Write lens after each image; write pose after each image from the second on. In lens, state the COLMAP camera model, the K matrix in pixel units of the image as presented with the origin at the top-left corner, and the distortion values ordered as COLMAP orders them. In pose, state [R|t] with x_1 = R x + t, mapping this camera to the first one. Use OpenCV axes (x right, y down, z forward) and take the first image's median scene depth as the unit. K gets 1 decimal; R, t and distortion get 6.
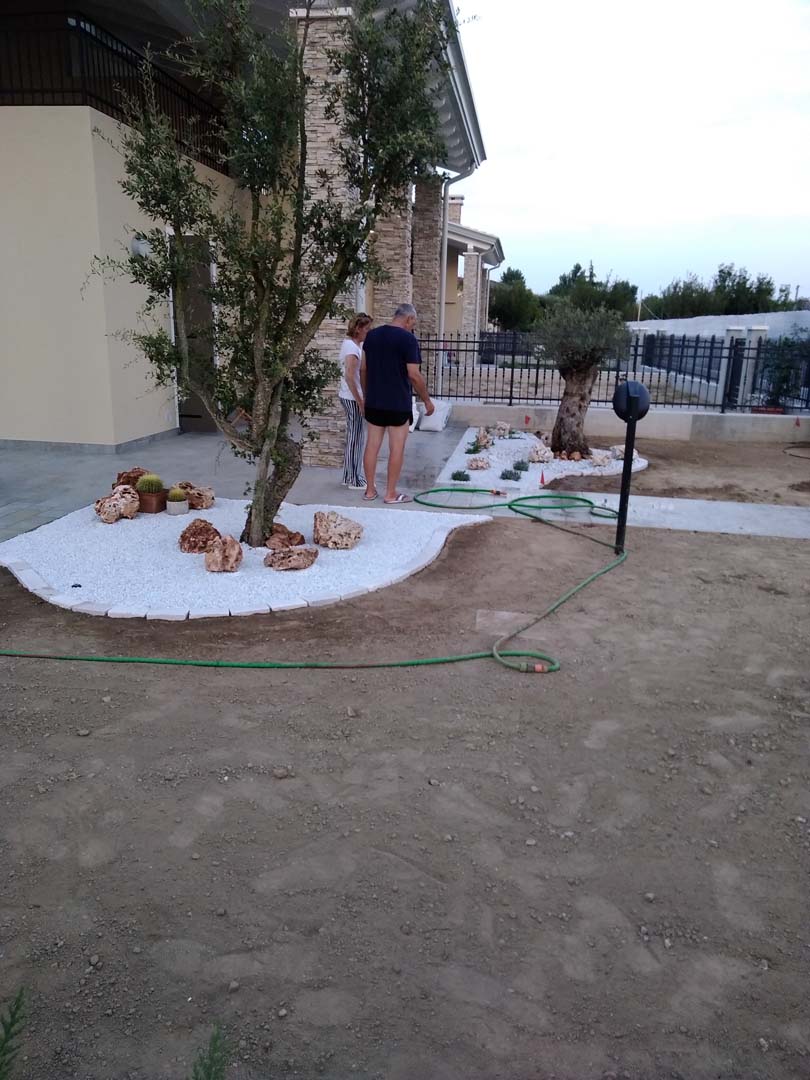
lens RADIAL K [[790.0, 0, 405.0], [0, 790.0, 519.3], [0, 0, 1]] dist [0.022179, -0.001569]
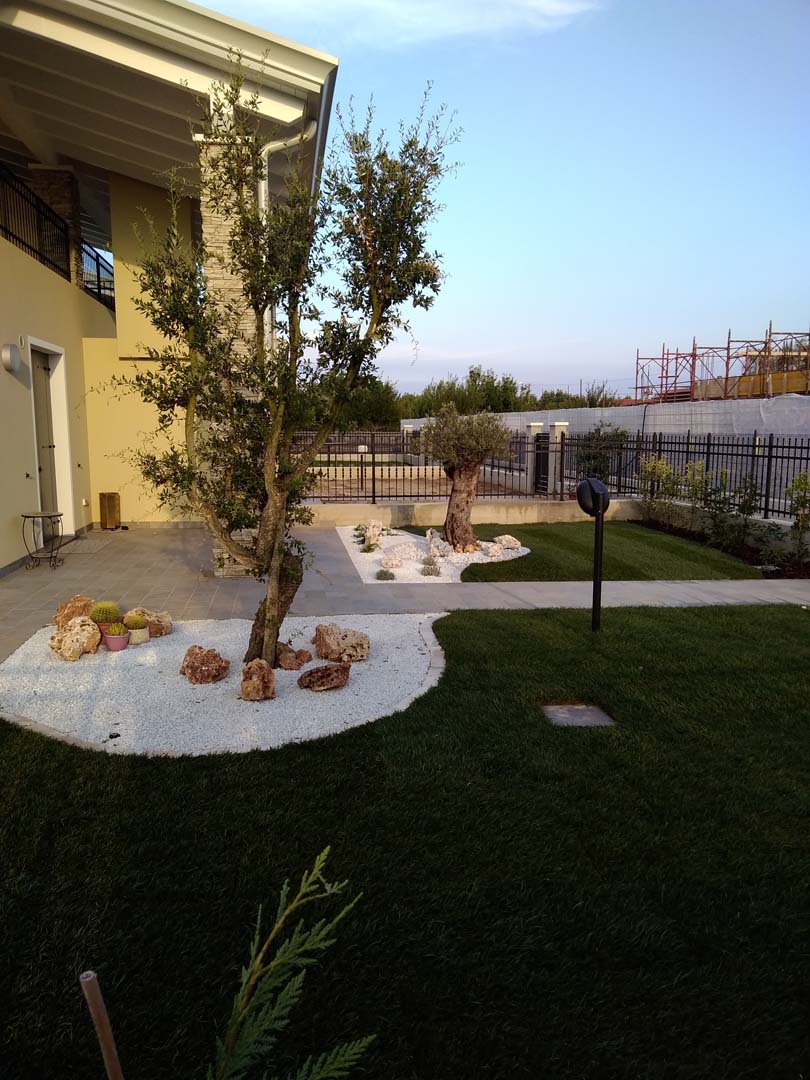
lens RADIAL K [[790.0, 0, 405.0], [0, 790.0, 519.3], [0, 0, 1]] dist [0.022179, -0.001569]
pose [[0.955058, -0.056597, 0.290964, -0.286805], [0.090411, 0.990448, -0.104107, -0.028120], [-0.282293, 0.125735, 0.951053, 0.026556]]
